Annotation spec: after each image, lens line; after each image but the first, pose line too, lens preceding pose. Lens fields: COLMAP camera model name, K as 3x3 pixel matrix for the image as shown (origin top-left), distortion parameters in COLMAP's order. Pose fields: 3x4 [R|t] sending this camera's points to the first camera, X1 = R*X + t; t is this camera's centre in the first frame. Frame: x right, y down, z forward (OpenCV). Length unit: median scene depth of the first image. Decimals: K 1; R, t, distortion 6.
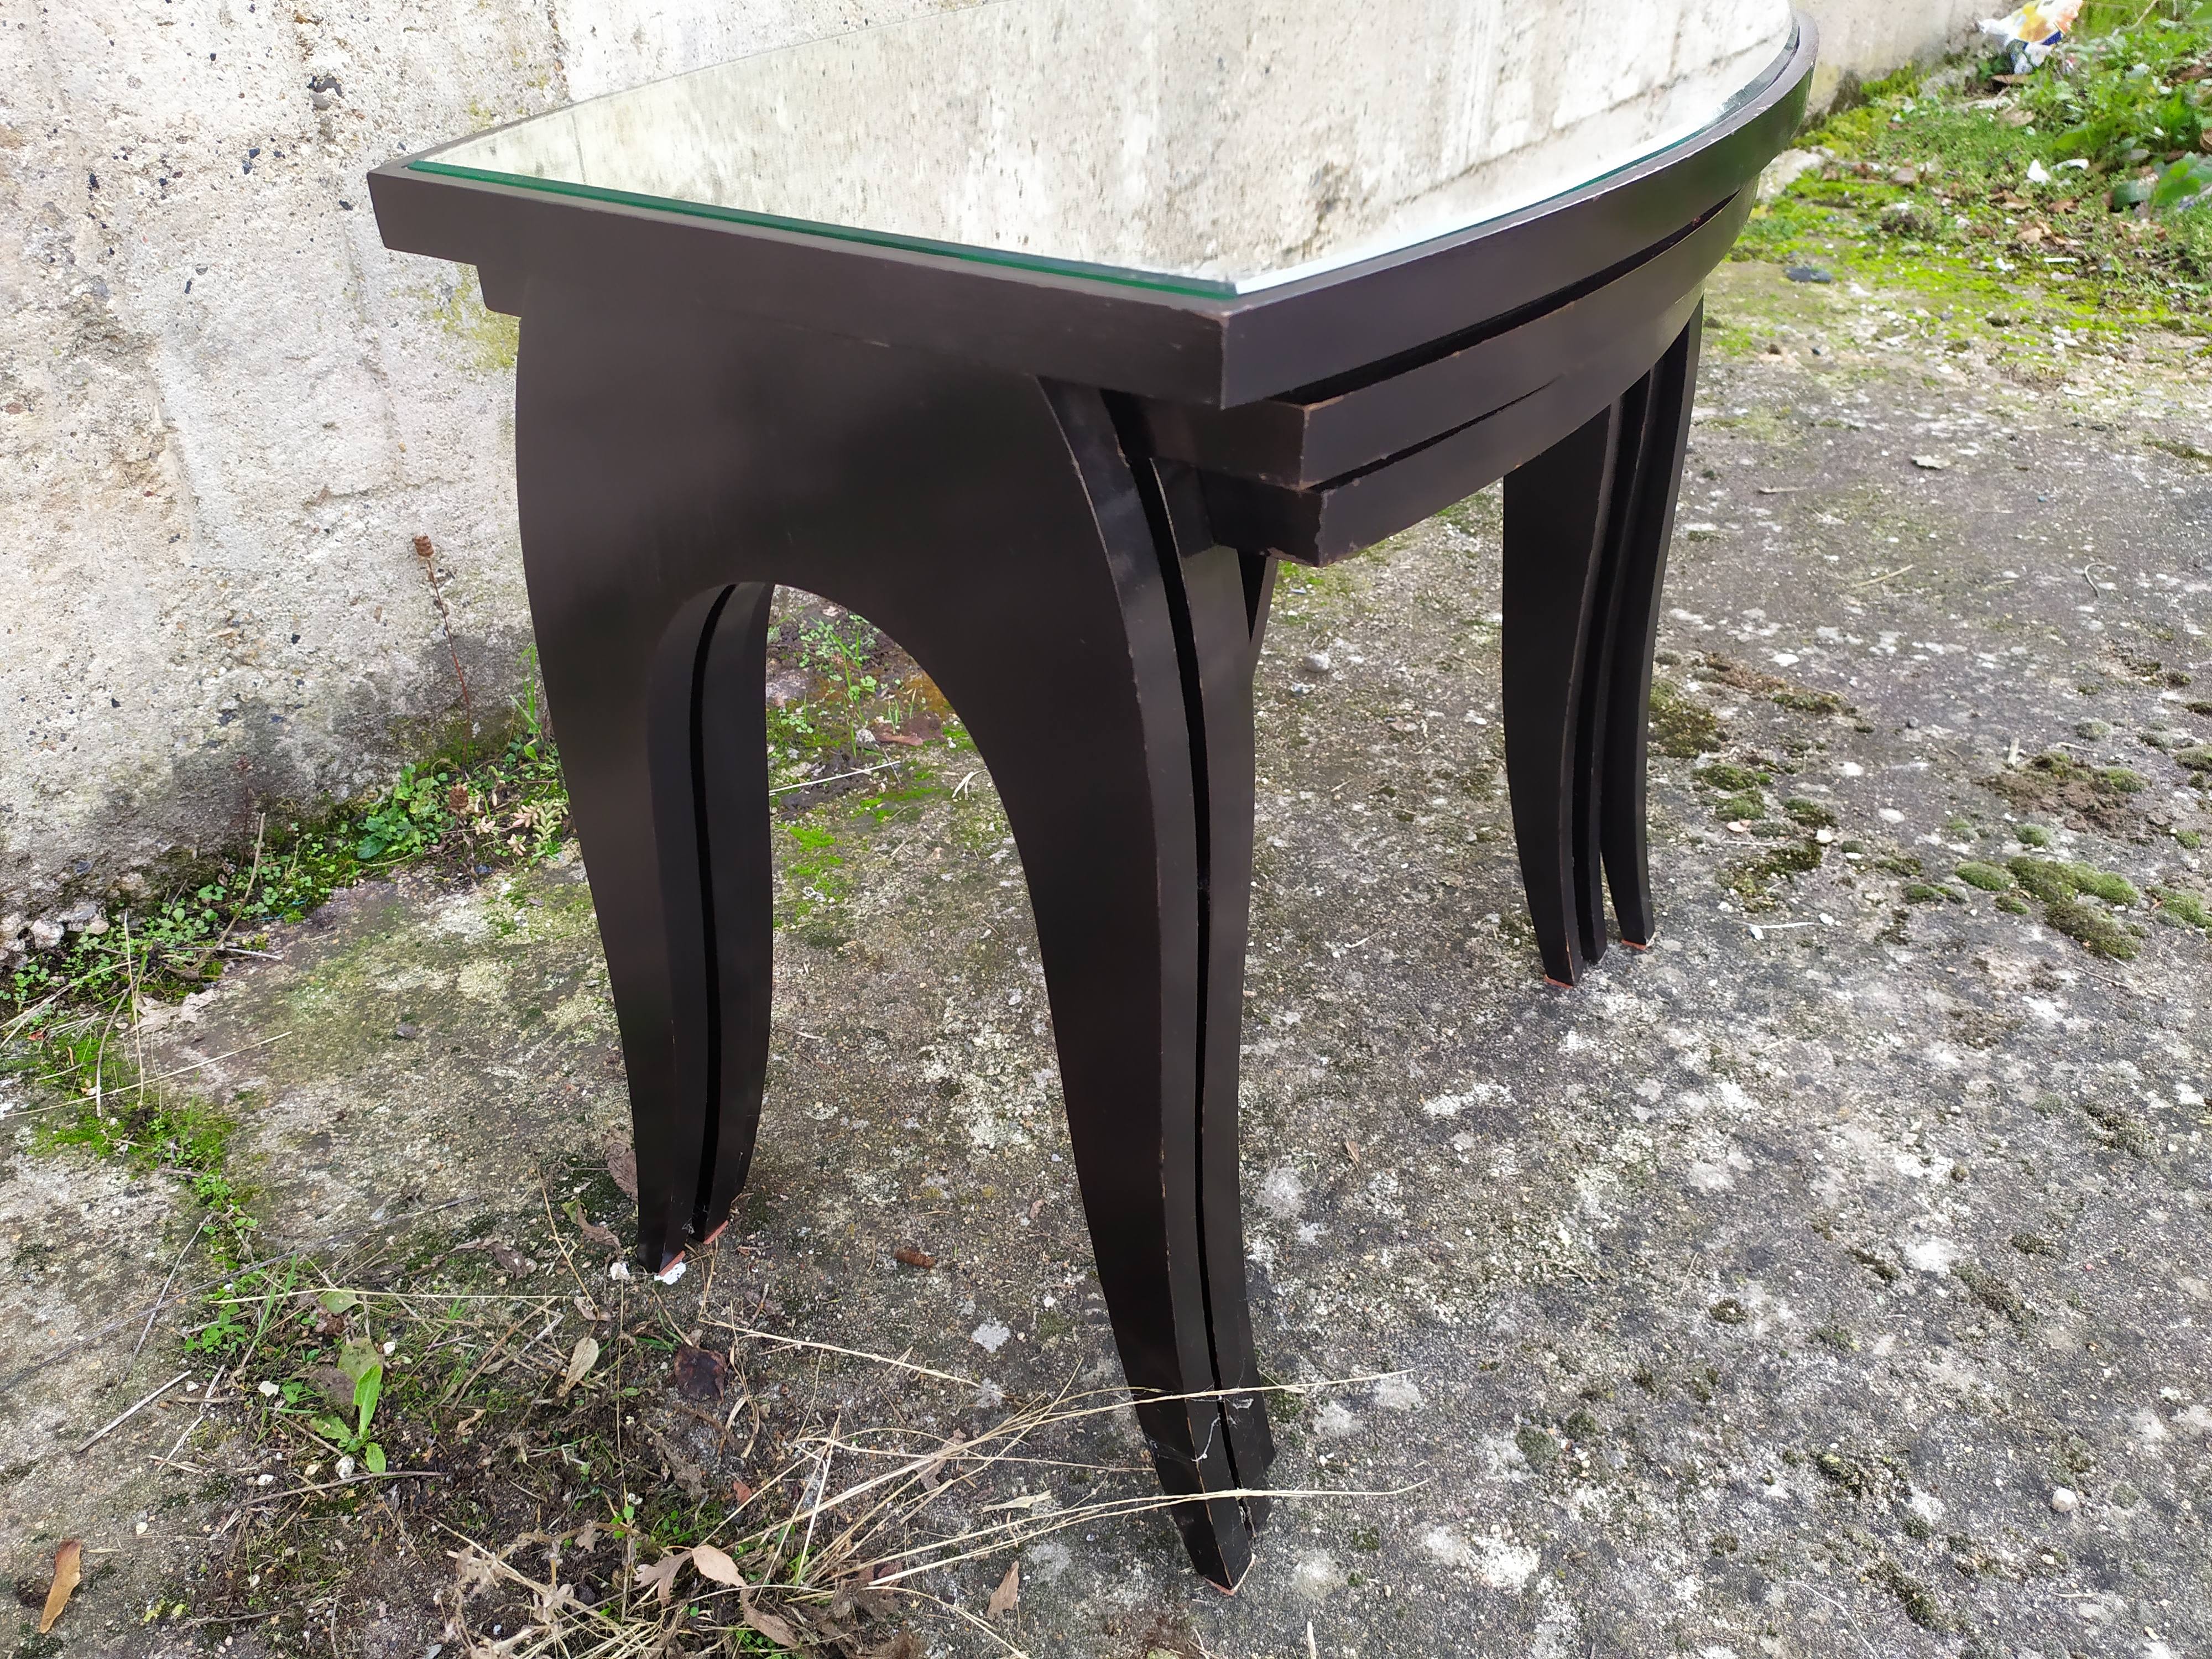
lens RADIAL K [[1713.7, 0, 1121.2], [0, 1713.7, 803.6], [0, 0, 1]] dist [0.067397, -0.082034]
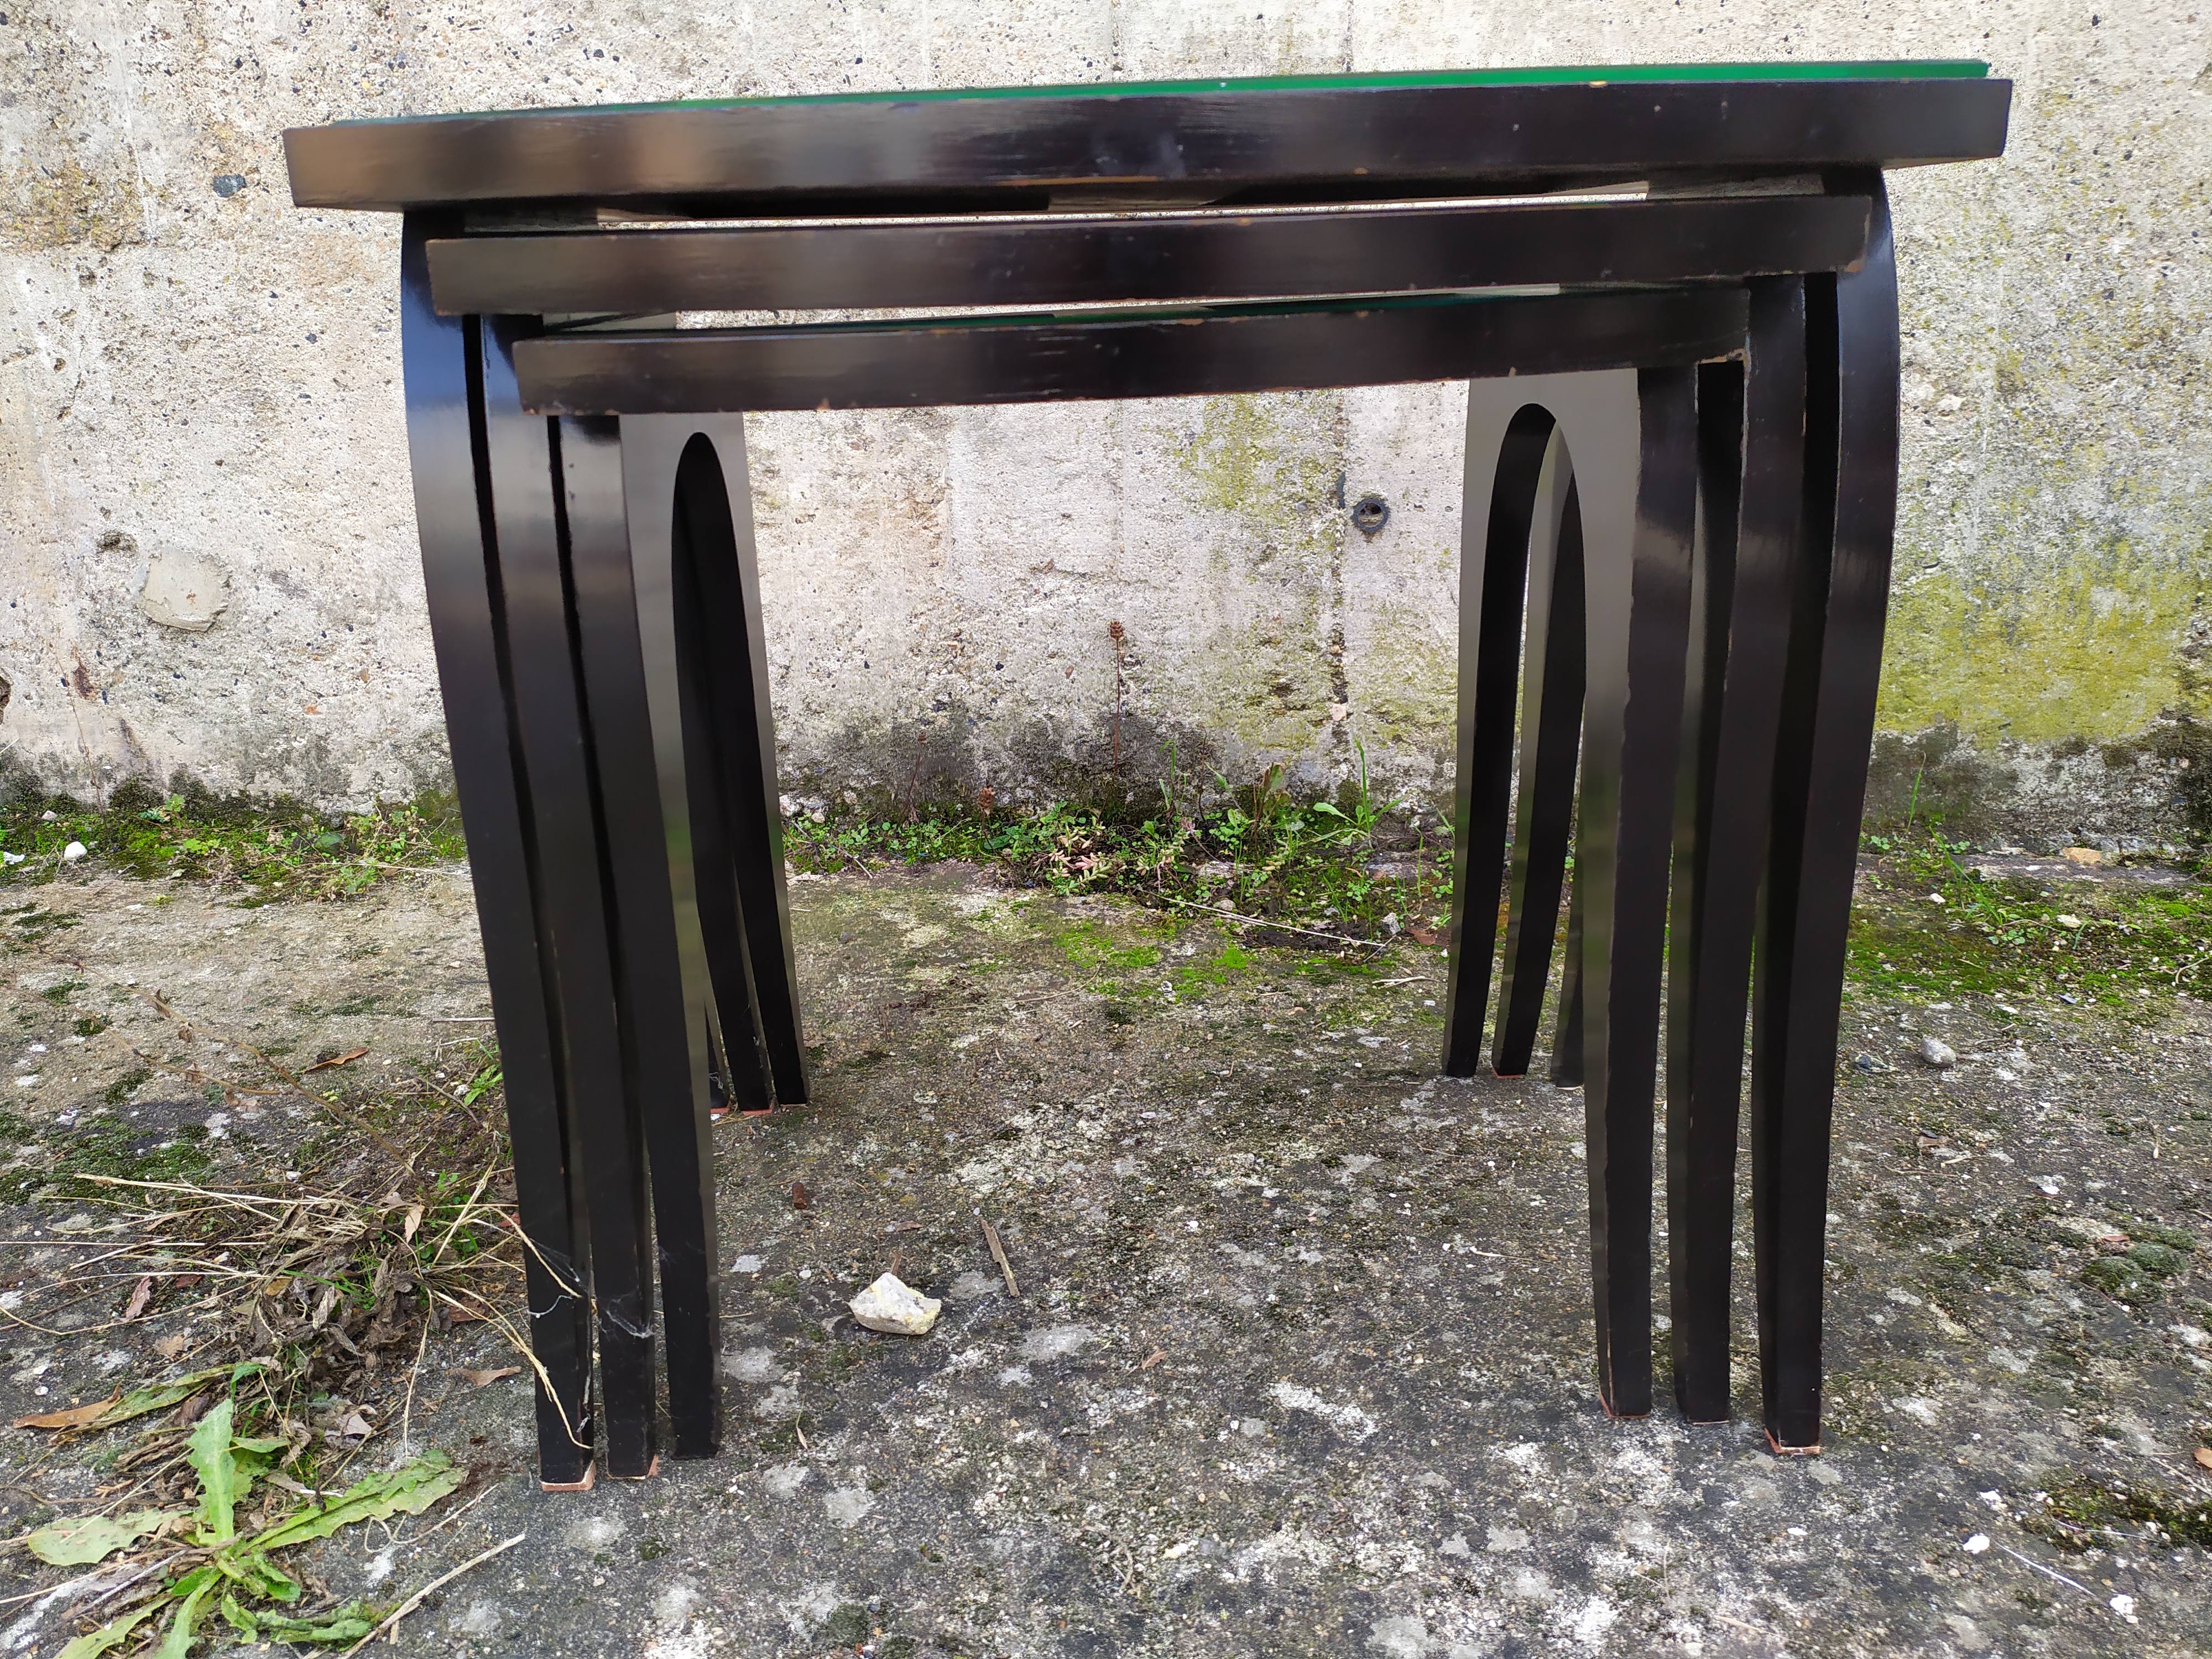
lens RADIAL K [[1704.5, 0, 1100.5], [0, 1704.5, 826.3], [0, 0, 1]] dist [0.065305, -0.071965]
pose [[0.550579, 0.264654, -0.791721, 0.662313], [-0.423767, 0.905735, 0.008071, -0.031535], [0.719225, 0.331061, 0.610830, 0.338414]]
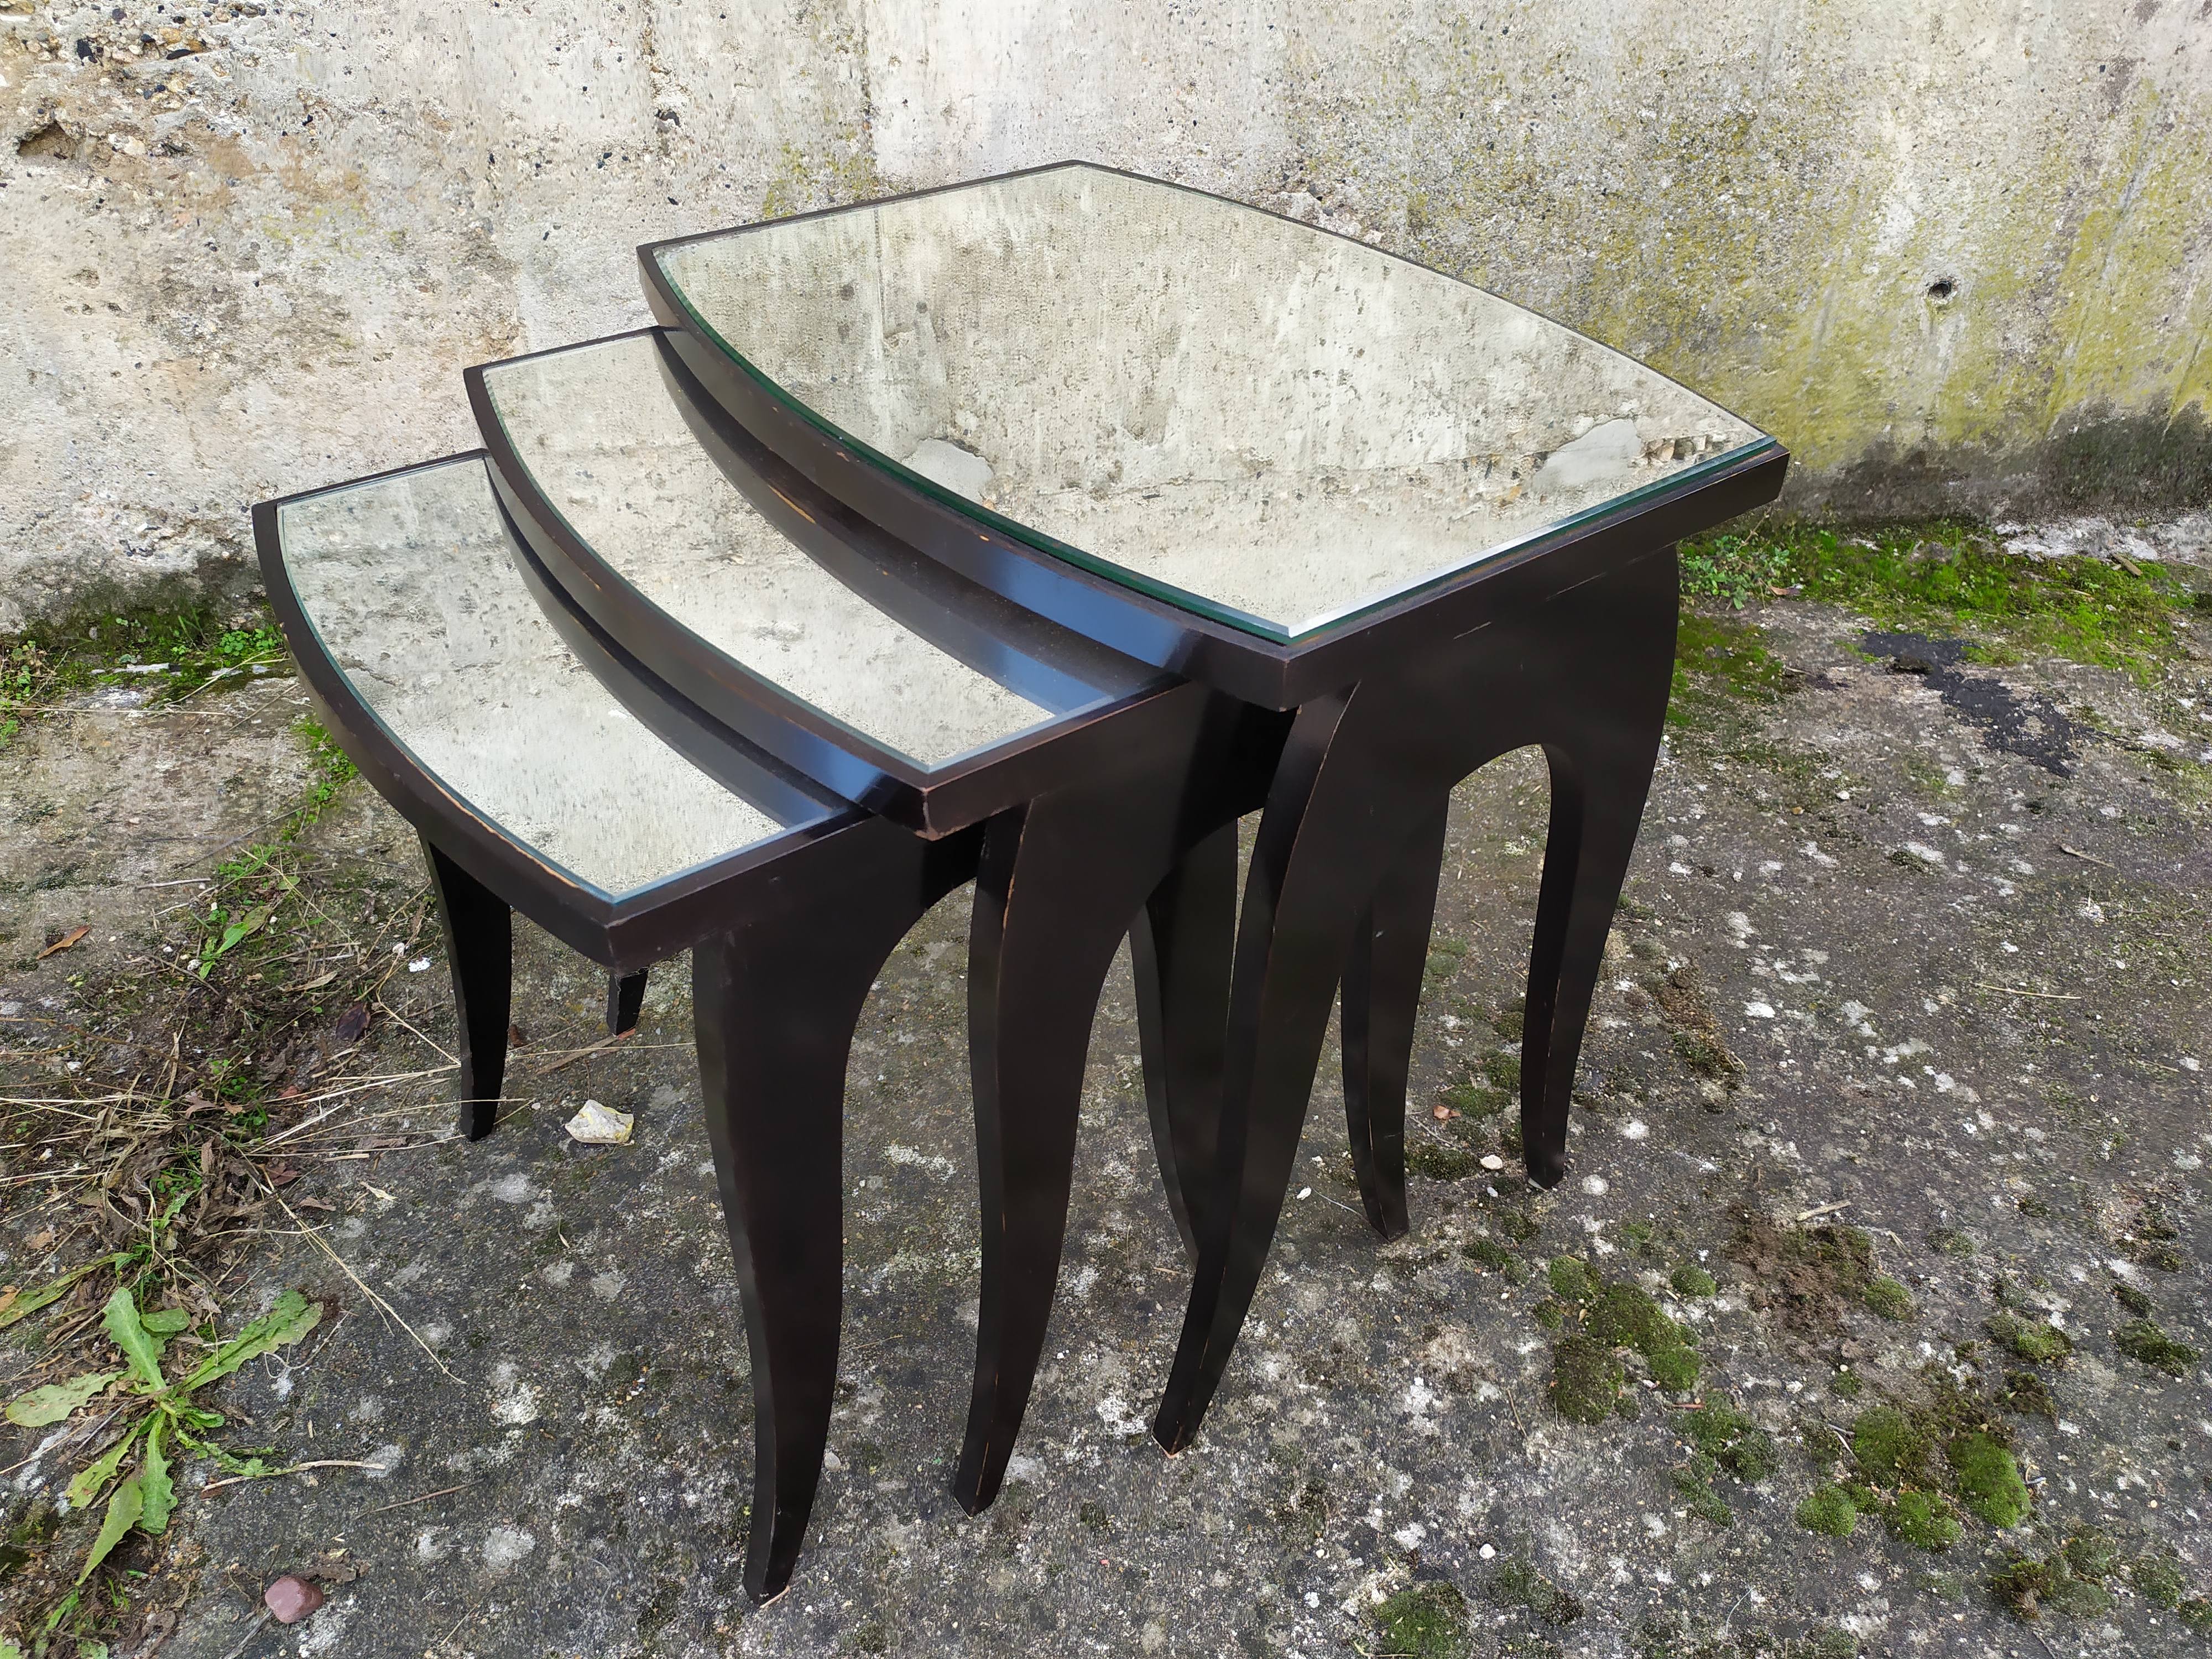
lens RADIAL K [[1678.6, 0, 1137.7], [0, 1678.6, 844.3], [0, 0, 1]] dist [0.058362, -0.061577]
pose [[0.744402, 0.428624, -0.512003, 0.780151], [-0.377534, 0.902623, 0.206735, -0.311724], [0.550758, 0.039405, 0.833735, 0.088726]]
